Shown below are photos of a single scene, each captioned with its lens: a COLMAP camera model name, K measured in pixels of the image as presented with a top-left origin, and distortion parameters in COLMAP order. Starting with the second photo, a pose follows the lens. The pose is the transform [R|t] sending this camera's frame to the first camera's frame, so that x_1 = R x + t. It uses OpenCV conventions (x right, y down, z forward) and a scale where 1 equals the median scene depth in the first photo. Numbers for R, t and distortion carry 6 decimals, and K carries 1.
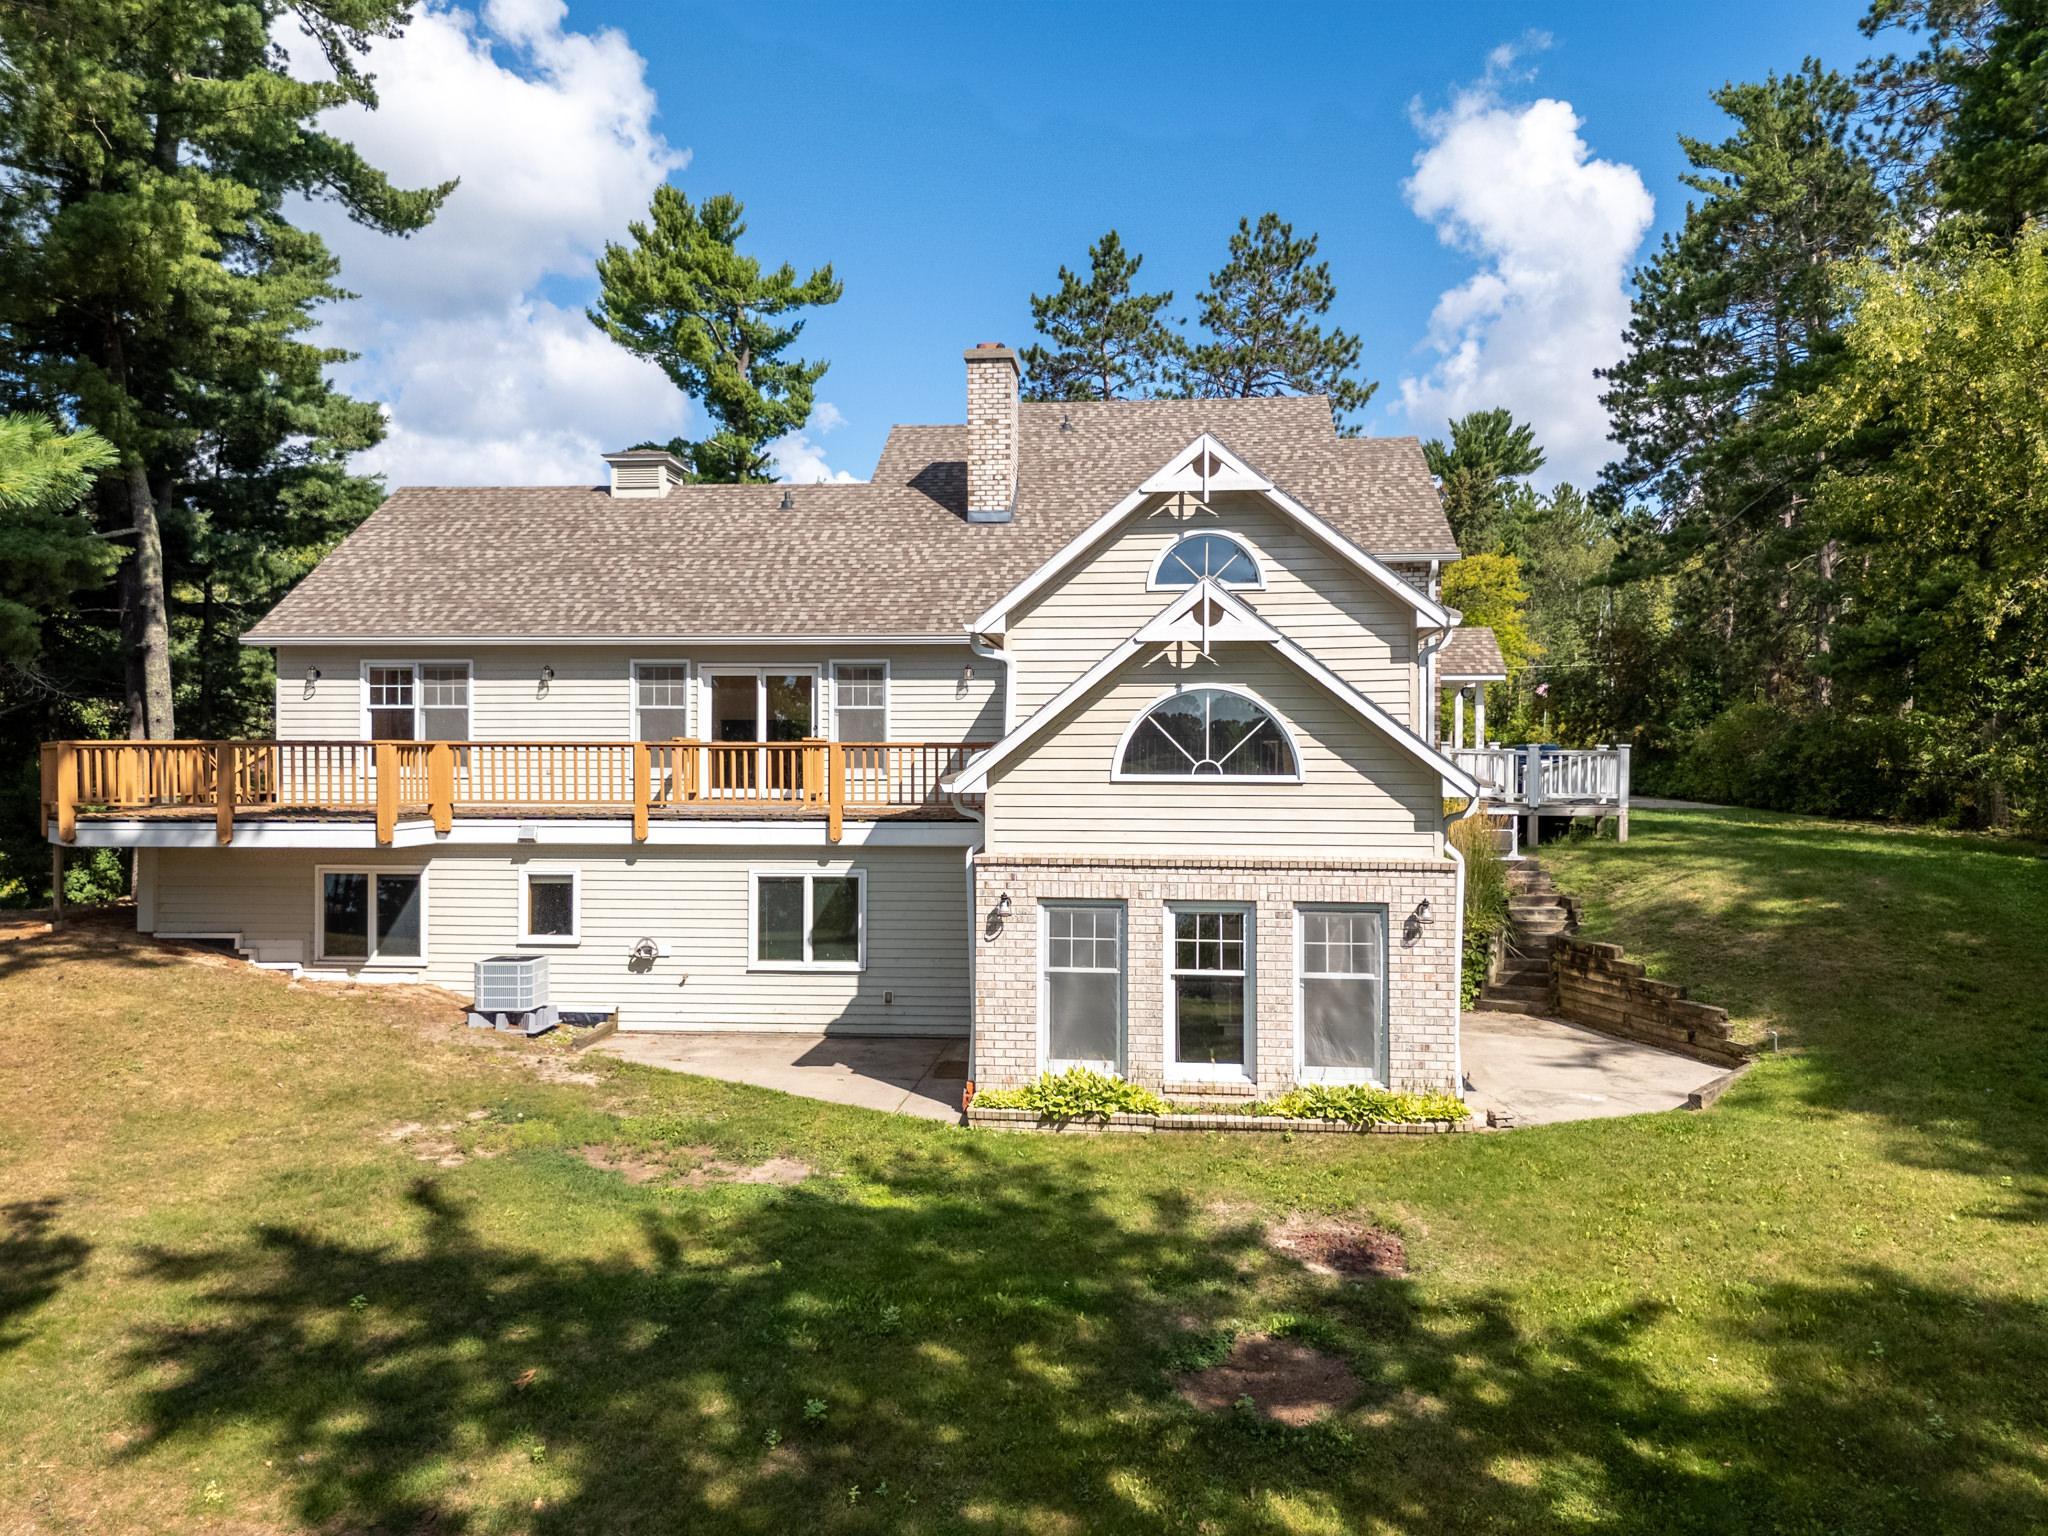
lens RADIAL K [[1497.9, 0, 1009.3], [0, 1497.9, 772.2], [0, 0, 1]] dist [0.073214, -0.065009]
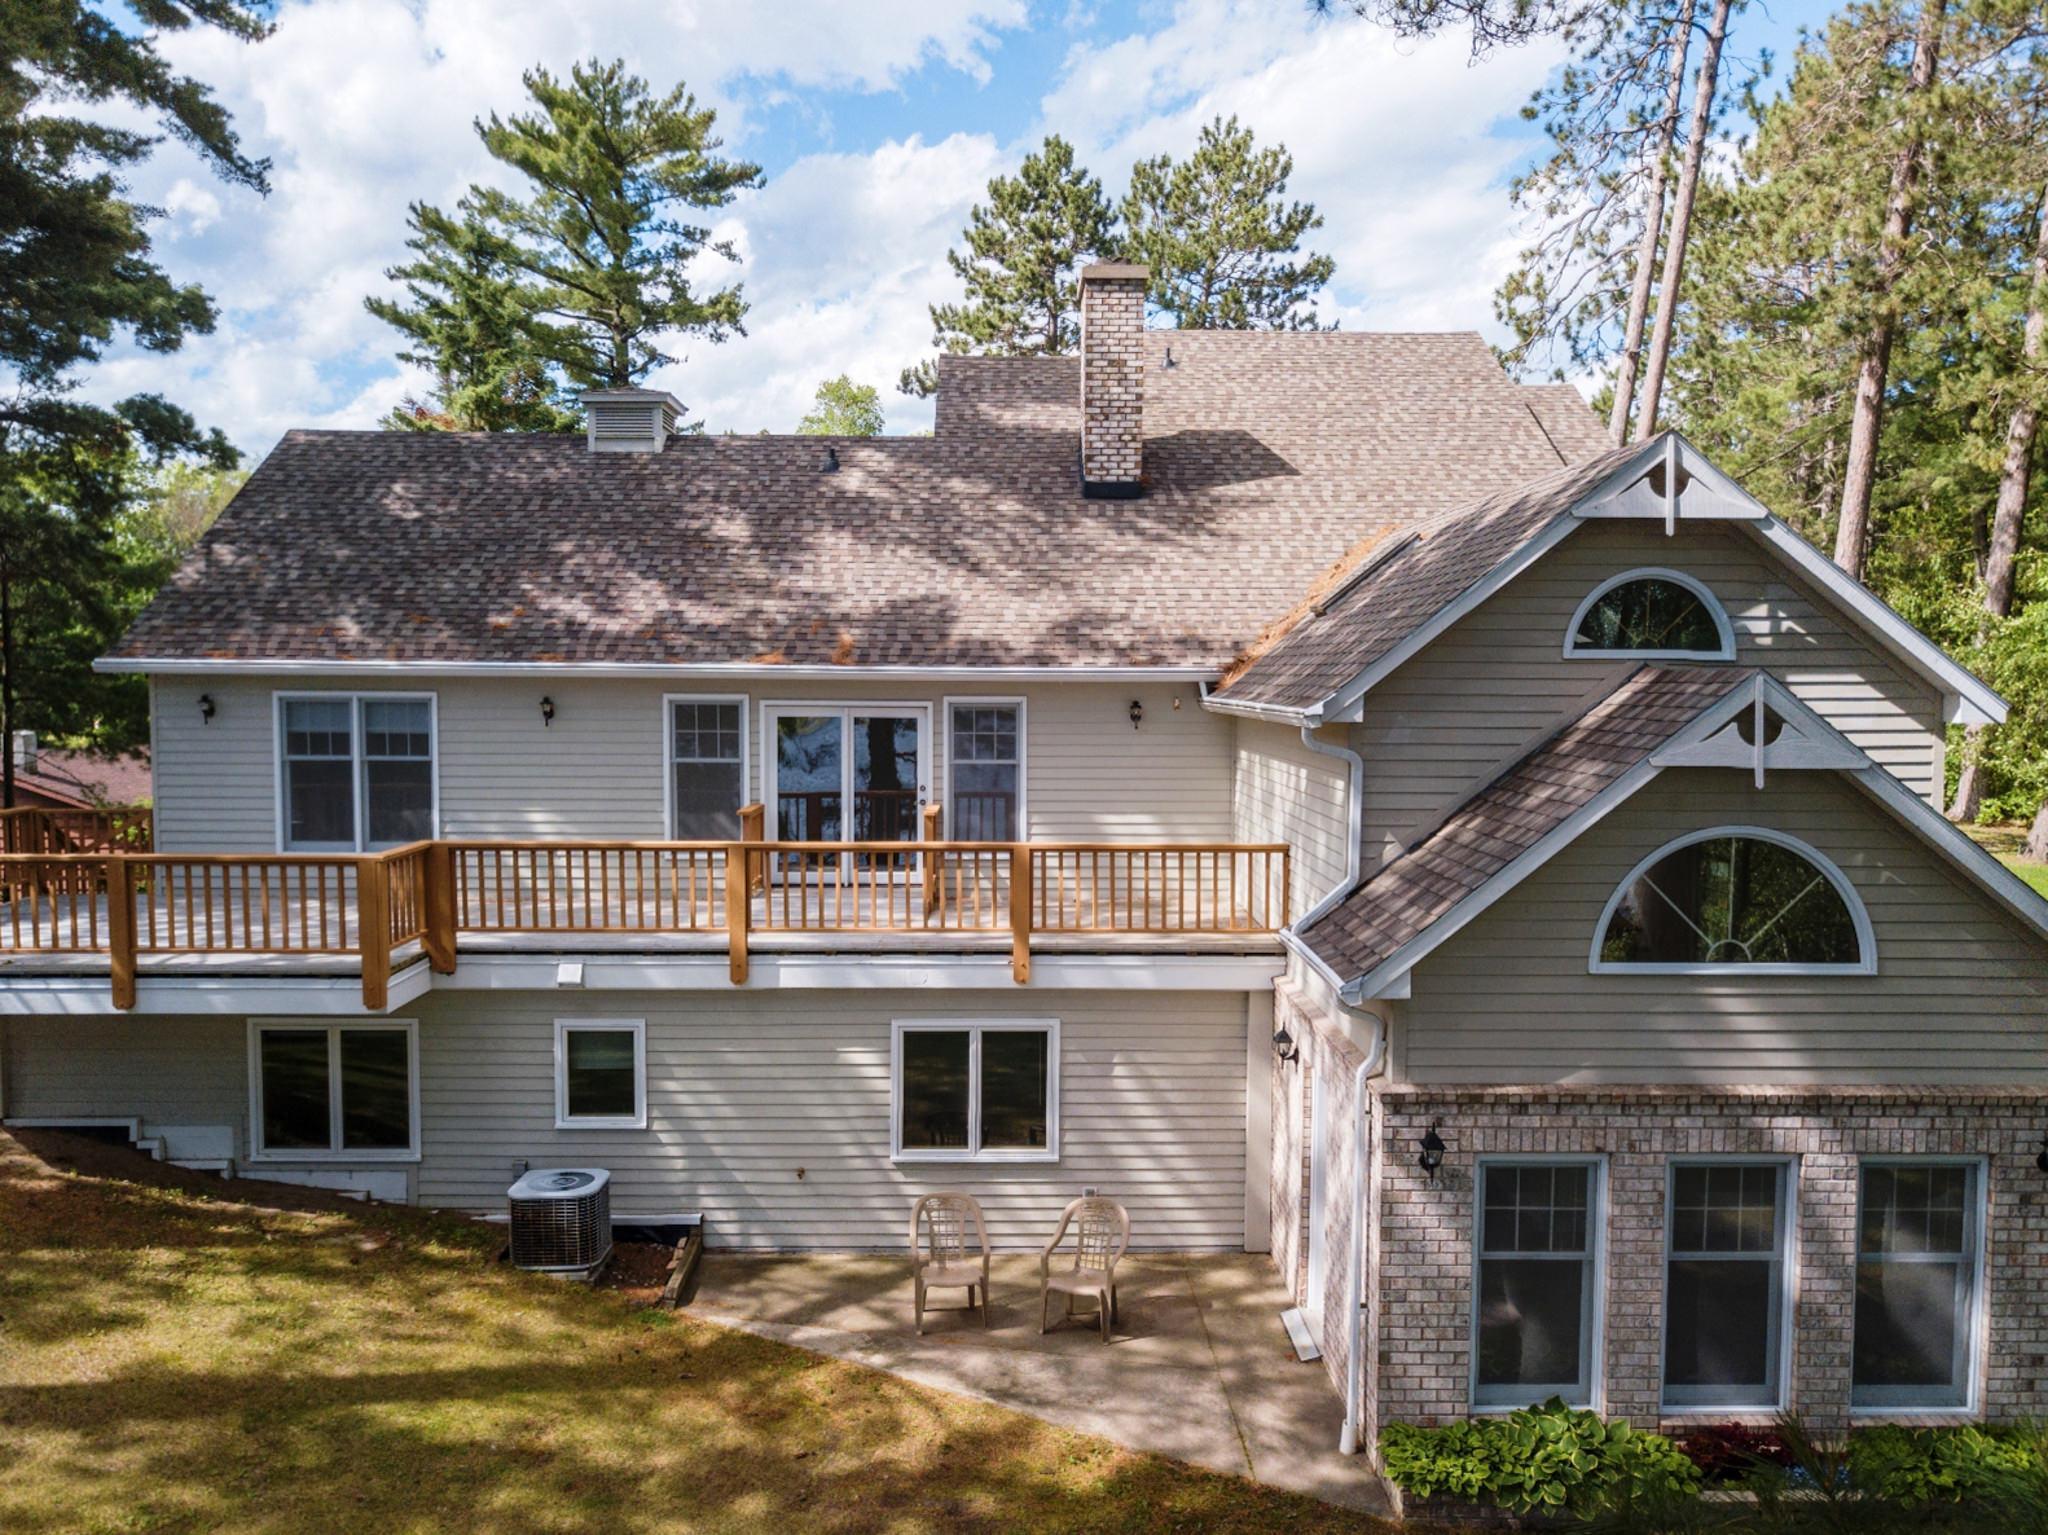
lens RADIAL K [[1578.2, 0, 960.0], [0, 1578.2, 758.9], [0, 0, 1]] dist [0.016789, 0.004818]
pose [[0.994776, -0.001315, 0.102076, -0.220307], [-0.004007, 0.998644, 0.051913, -0.098155], [-0.102006, -0.052051, 0.993421, 0.274059]]
